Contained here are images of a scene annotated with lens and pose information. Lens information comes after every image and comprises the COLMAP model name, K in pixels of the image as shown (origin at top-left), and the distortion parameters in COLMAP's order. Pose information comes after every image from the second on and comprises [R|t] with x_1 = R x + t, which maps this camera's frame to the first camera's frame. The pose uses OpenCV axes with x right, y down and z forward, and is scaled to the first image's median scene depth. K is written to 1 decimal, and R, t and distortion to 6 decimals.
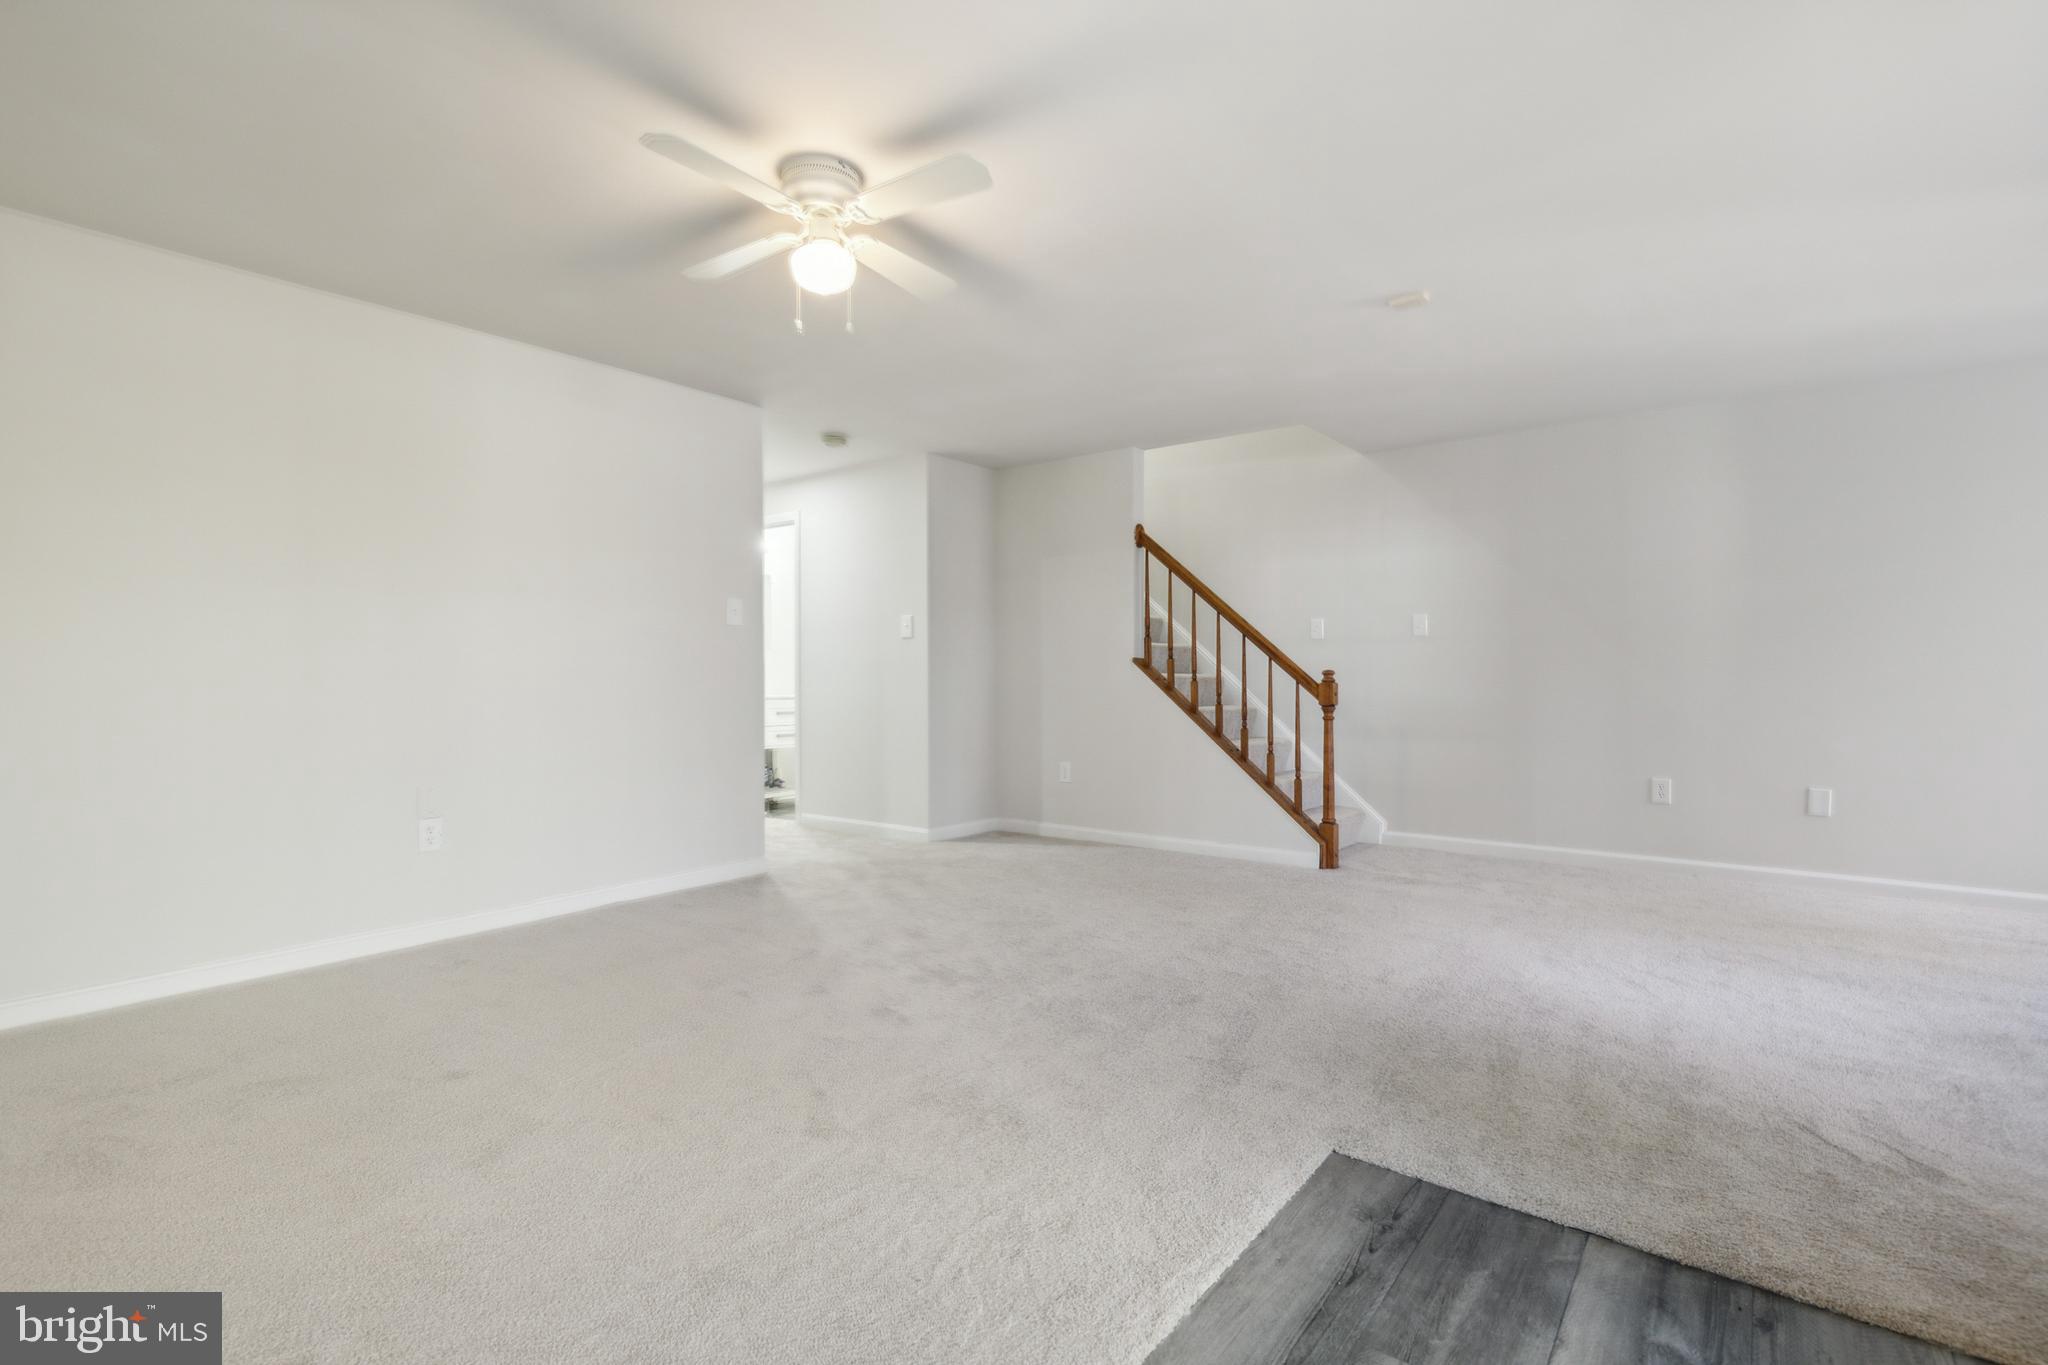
lens RADIAL K [[954.4, 0, 1025.2], [0, 954.4, 693.6], [0, 0, 1]] dist [0.000315, -0.000877]
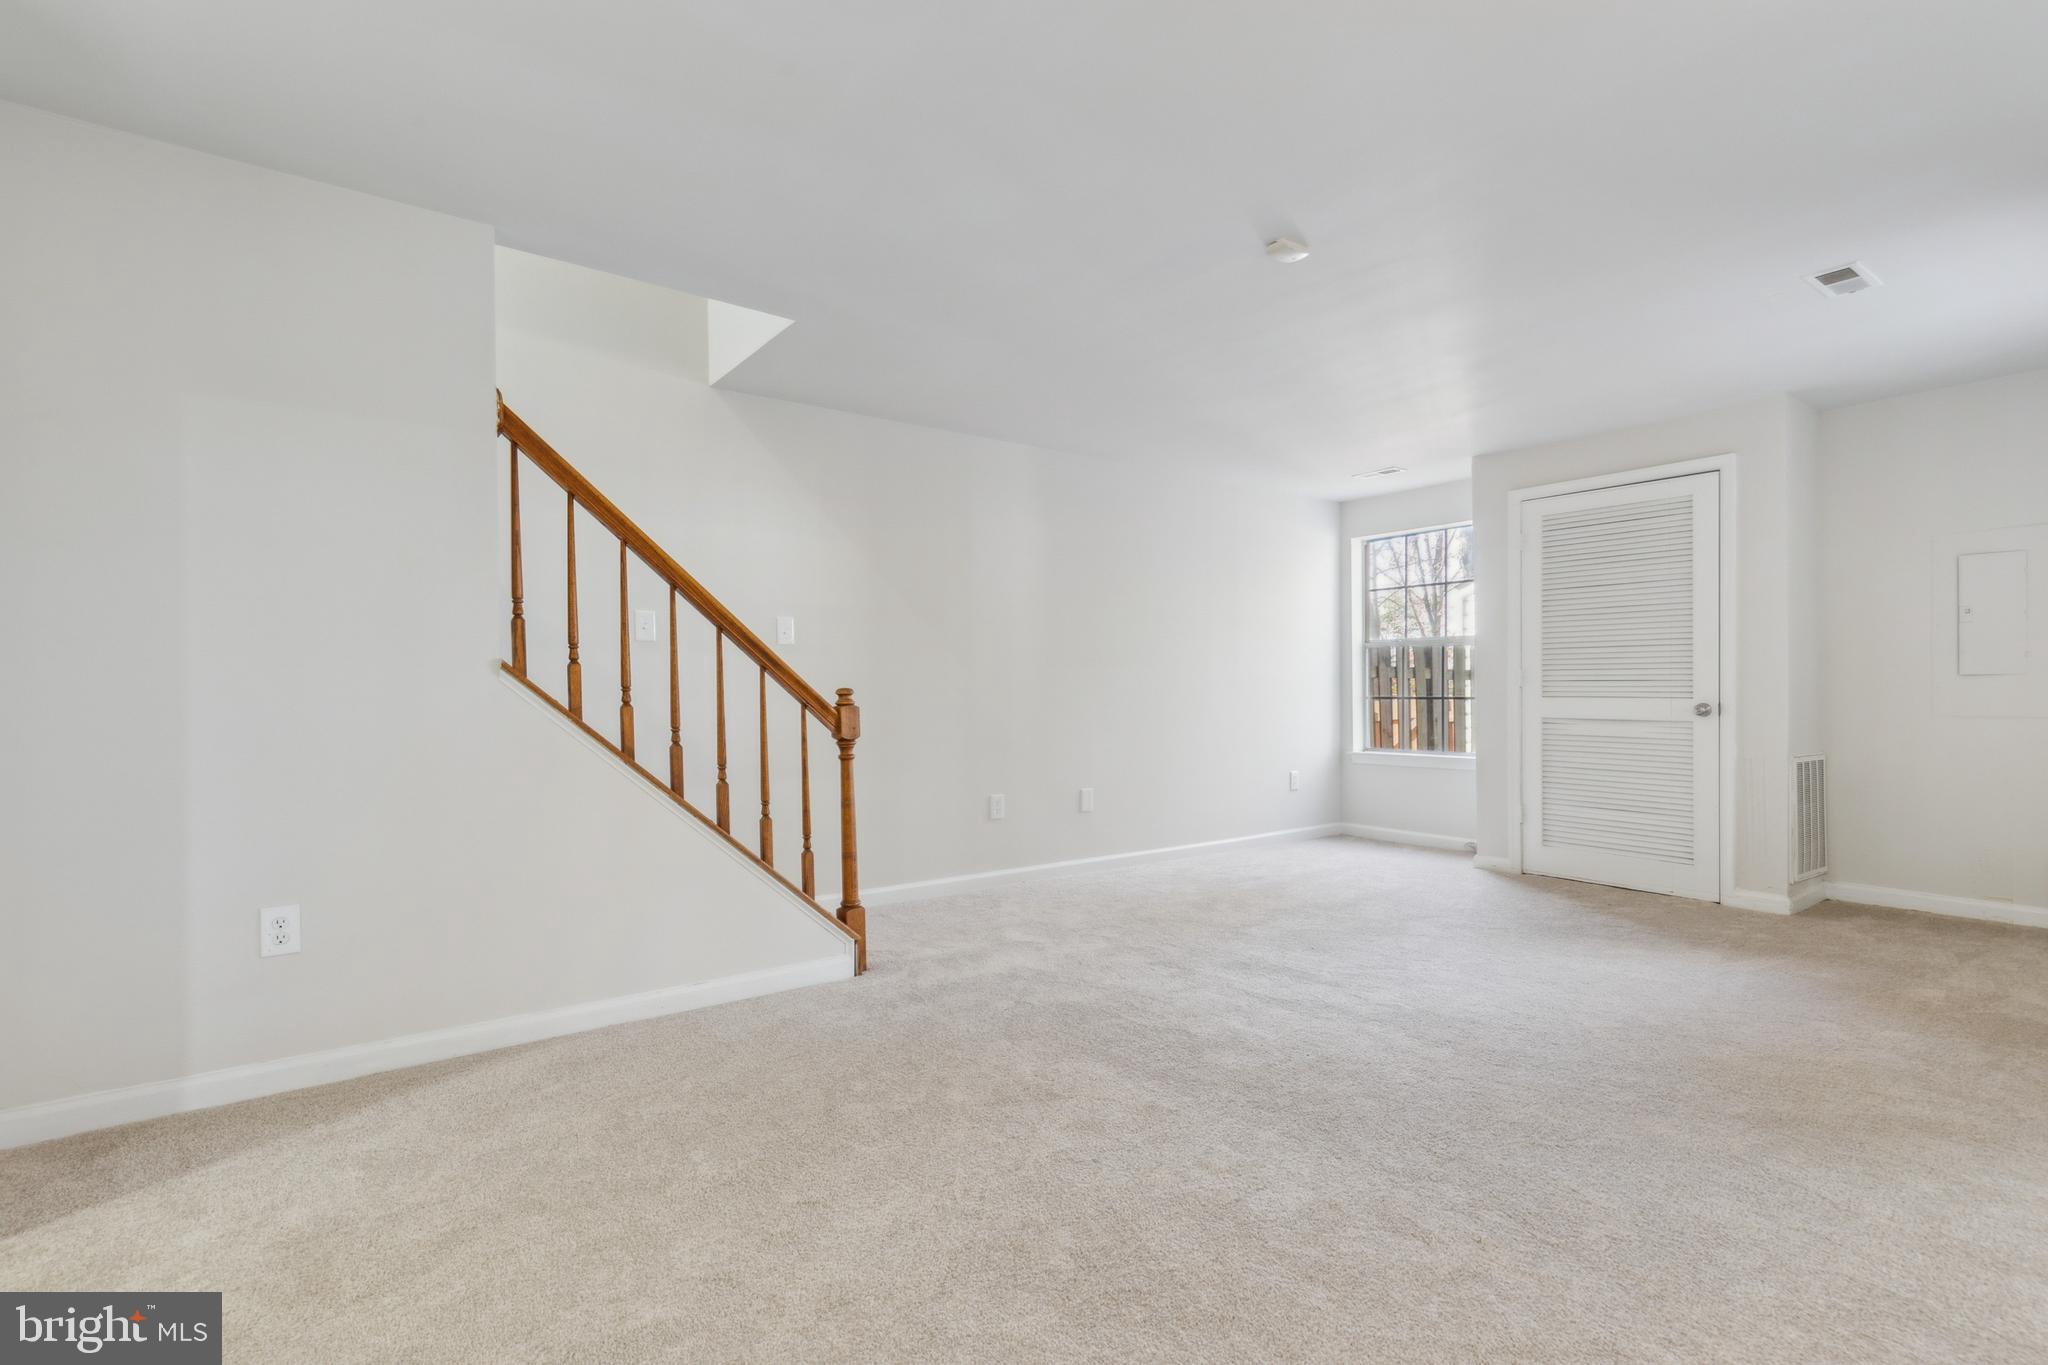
lens RADIAL K [[963.3, 0, 1016.9], [0, 963.3, 689.8], [0, 0, 1]] dist [0.002147, -0.000076]
pose [[0.268659, 0.004148, 0.963226, -0.327437], [0.021363, 0.999719, -0.010264, -0.013280], [-0.962998, 0.023335, 0.268495, 0.692718]]
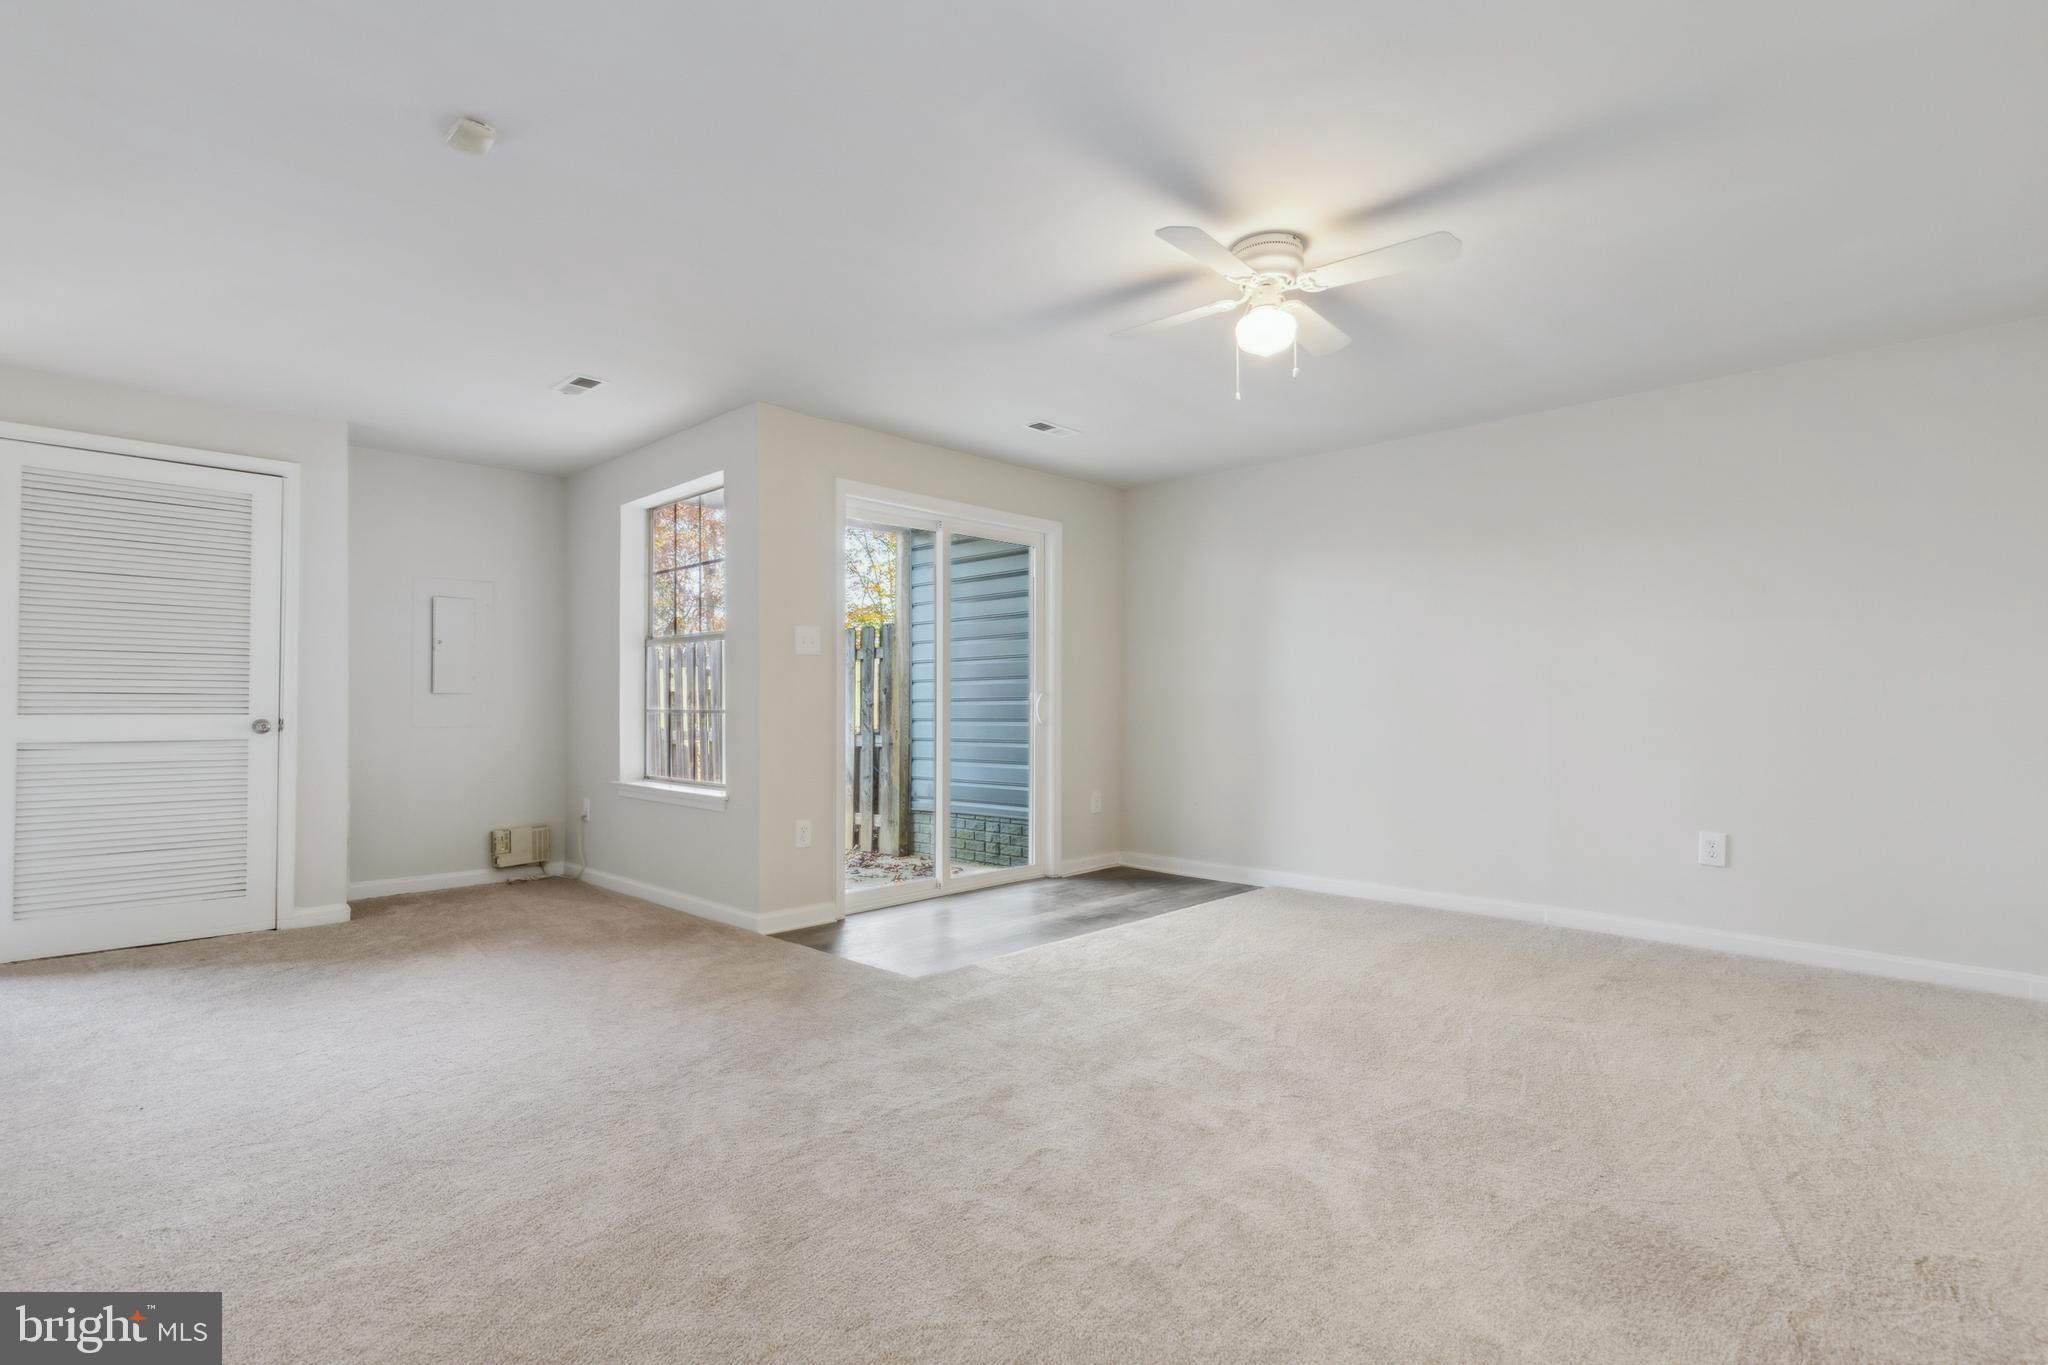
lens RADIAL K [[963.3, 0, 1016.9], [0, 963.3, 689.8], [0, 0, 1]] dist [0.002147, -0.000076]
pose [[-0.994580, 0.005203, 0.103840, -0.021207], [0.005727, 0.999972, 0.004741, -0.022698], [-0.103813, 0.005310, -0.994583, 1.102224]]
